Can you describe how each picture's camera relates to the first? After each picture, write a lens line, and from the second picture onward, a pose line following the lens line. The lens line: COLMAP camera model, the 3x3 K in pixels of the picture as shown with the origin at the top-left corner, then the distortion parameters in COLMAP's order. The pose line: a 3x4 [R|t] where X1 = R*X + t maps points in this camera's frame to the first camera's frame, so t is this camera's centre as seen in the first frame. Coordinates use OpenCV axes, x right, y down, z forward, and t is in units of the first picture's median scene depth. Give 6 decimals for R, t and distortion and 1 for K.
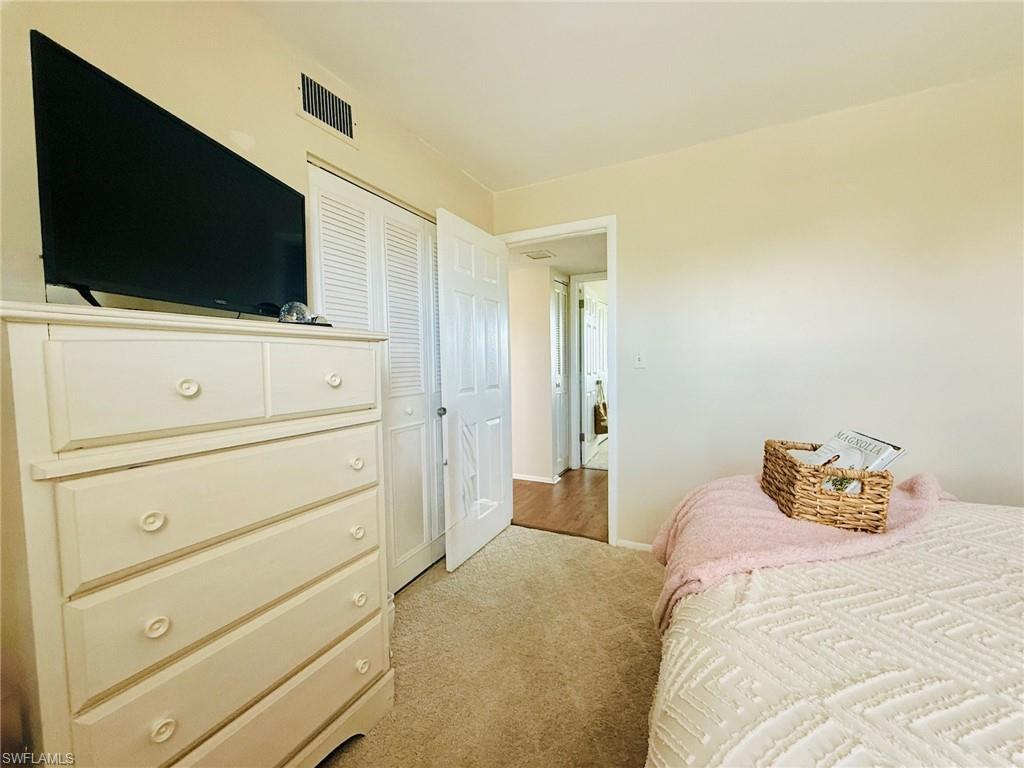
lens RADIAL K [[408.1, 0, 513.0], [0, 408.1, 386.6], [0, 0, 1]] dist [0.001769, -0.000063]
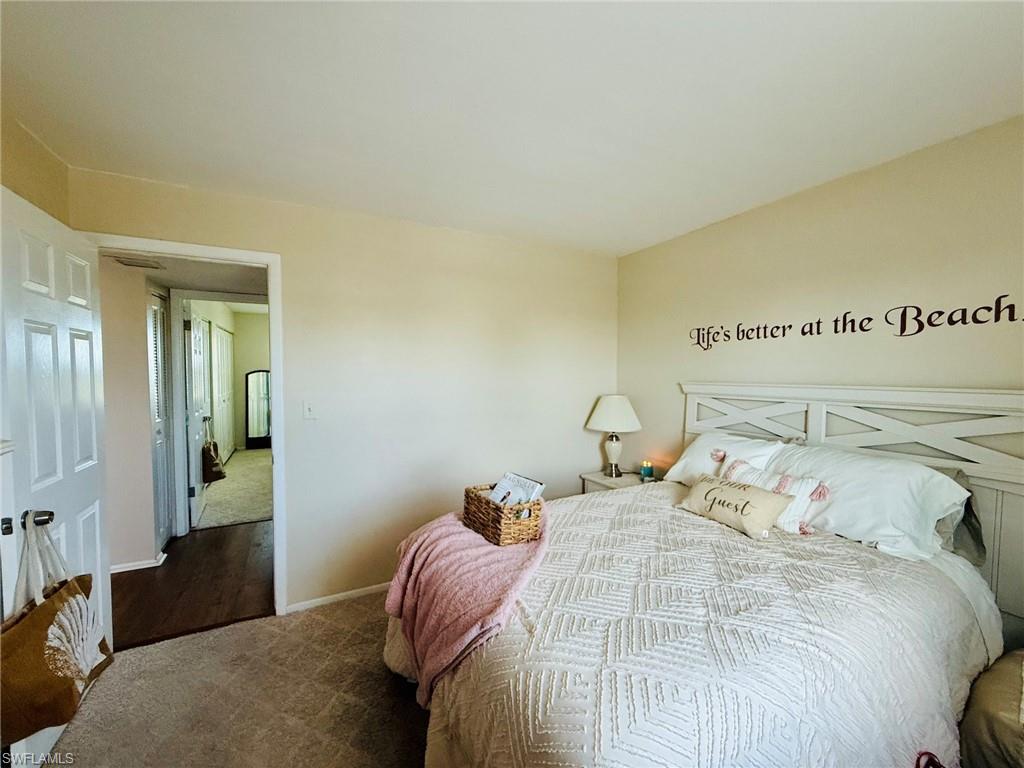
lens RADIAL K [[408.1, 0, 510.6], [0, 408.1, 385.4], [0, 0, 1]] dist [0.001769, -0.000063]
pose [[0.594013, -0.013476, 0.804343, -0.191160], [0.038900, 0.999171, -0.011989, -0.096536], [-0.803515, 0.038410, 0.594045, 0.039794]]
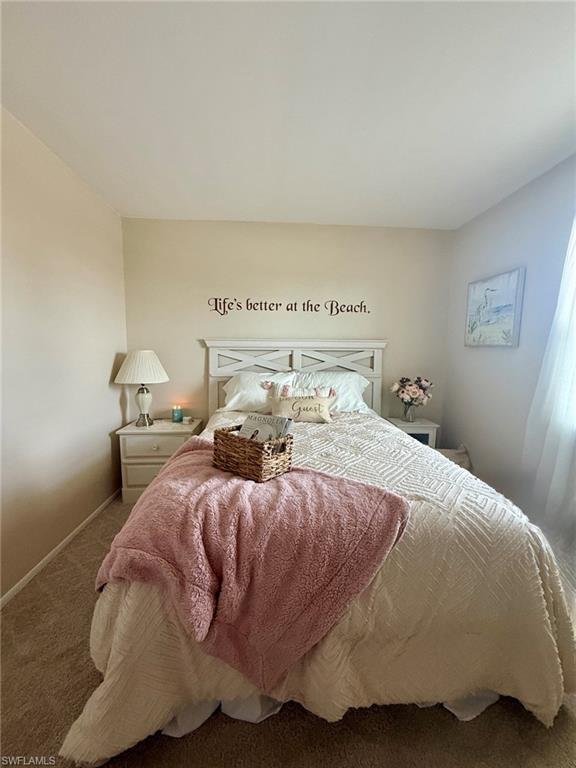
lens RADIAL K [[306.0, 0, 286.7], [0, 306.0, 379.9], [0, 0, 1]] dist [0.001769, -0.000063]
pose [[-0.496392, -0.078686, 0.864525, -0.106894], [0.046565, 0.992036, 0.117029, -0.068823], [-0.866849, 0.098349, -0.488775, 0.623050]]
